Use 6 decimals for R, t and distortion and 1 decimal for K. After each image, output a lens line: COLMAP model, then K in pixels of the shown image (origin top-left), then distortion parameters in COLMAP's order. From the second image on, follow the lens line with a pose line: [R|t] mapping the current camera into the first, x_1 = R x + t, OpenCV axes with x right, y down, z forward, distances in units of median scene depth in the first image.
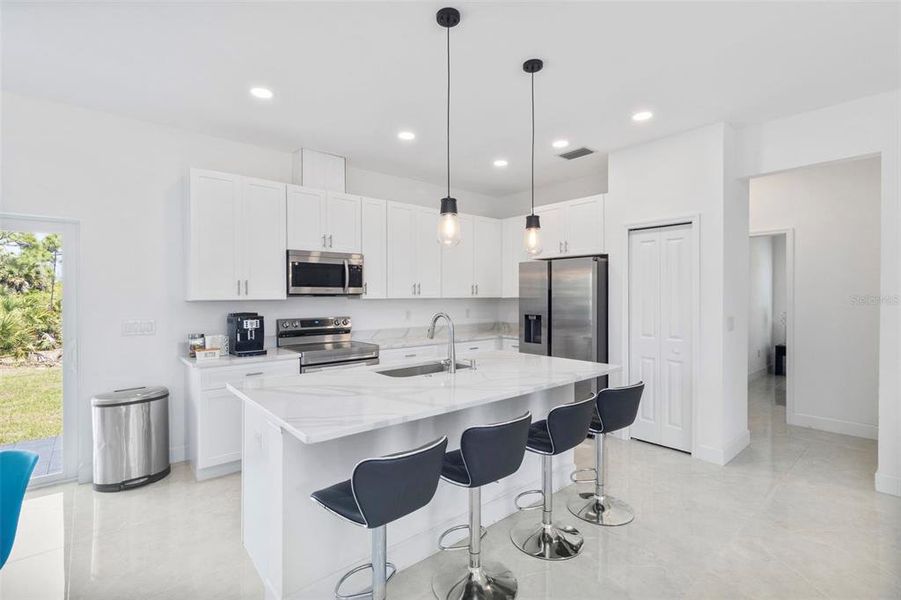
lens RADIAL K [[419.5, 0, 450.5], [0, 419.5, 300.0], [0, 0, 1]] dist [0.001144, 0.000048]
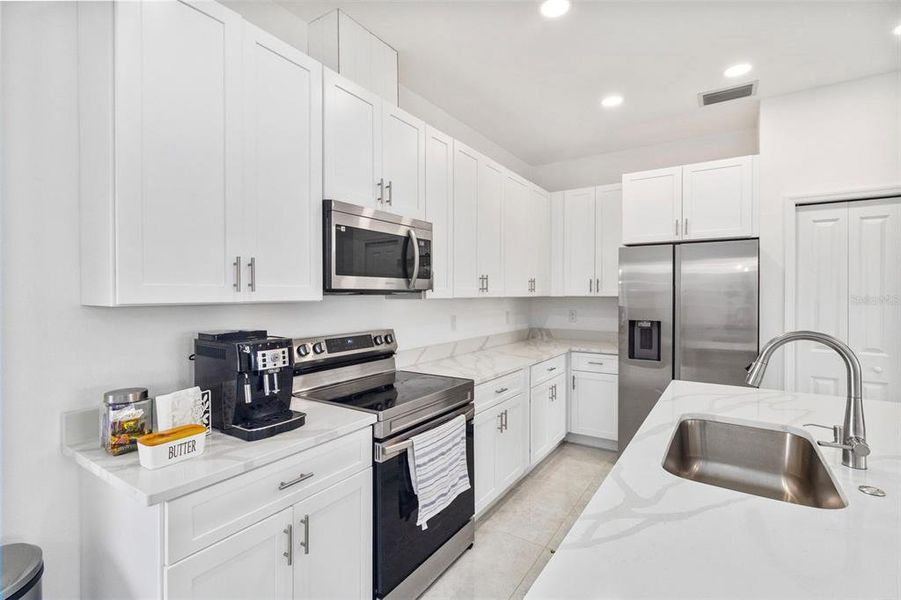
lens RADIAL K [[414.1, 0, 451.2], [0, 414.1, 298.1], [0, 0, 1]] dist [0.000011, -0.000125]
pose [[0.962710, -0.000989, 0.270535, -0.350045], [0.000932, 1.000000, 0.000337, -0.003957], [-0.270535, -0.000072, 0.962710, 0.459324]]
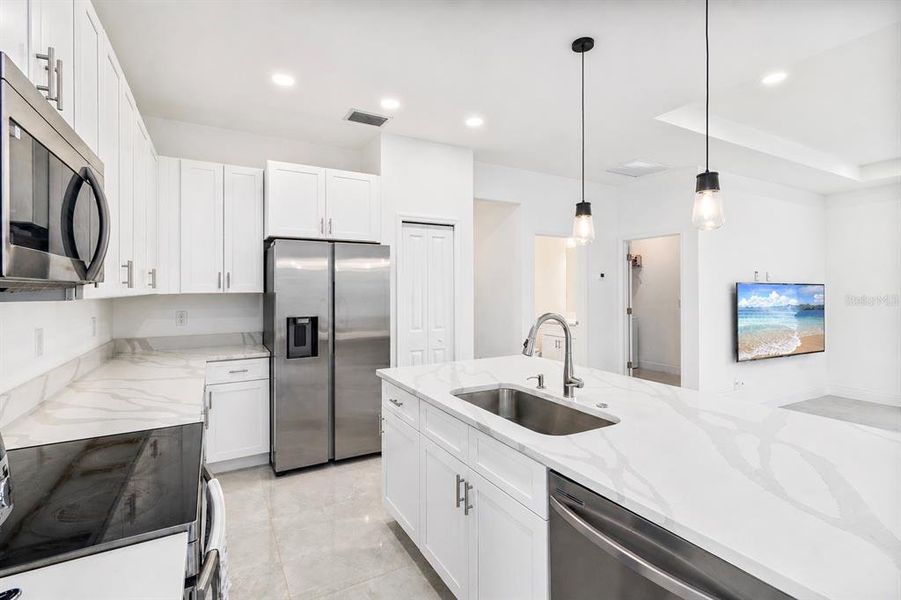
lens RADIAL K [[415.2, 0, 448.7], [0, 415.2, 286.2], [0, 0, 1]] dist [-0.000947, -0.000056]
pose [[0.200229, 0.006910, 0.979725, -0.484417], [0.013976, 0.999853, -0.009909, -0.006670], [-0.979649, 0.015677, 0.200103, 0.701826]]
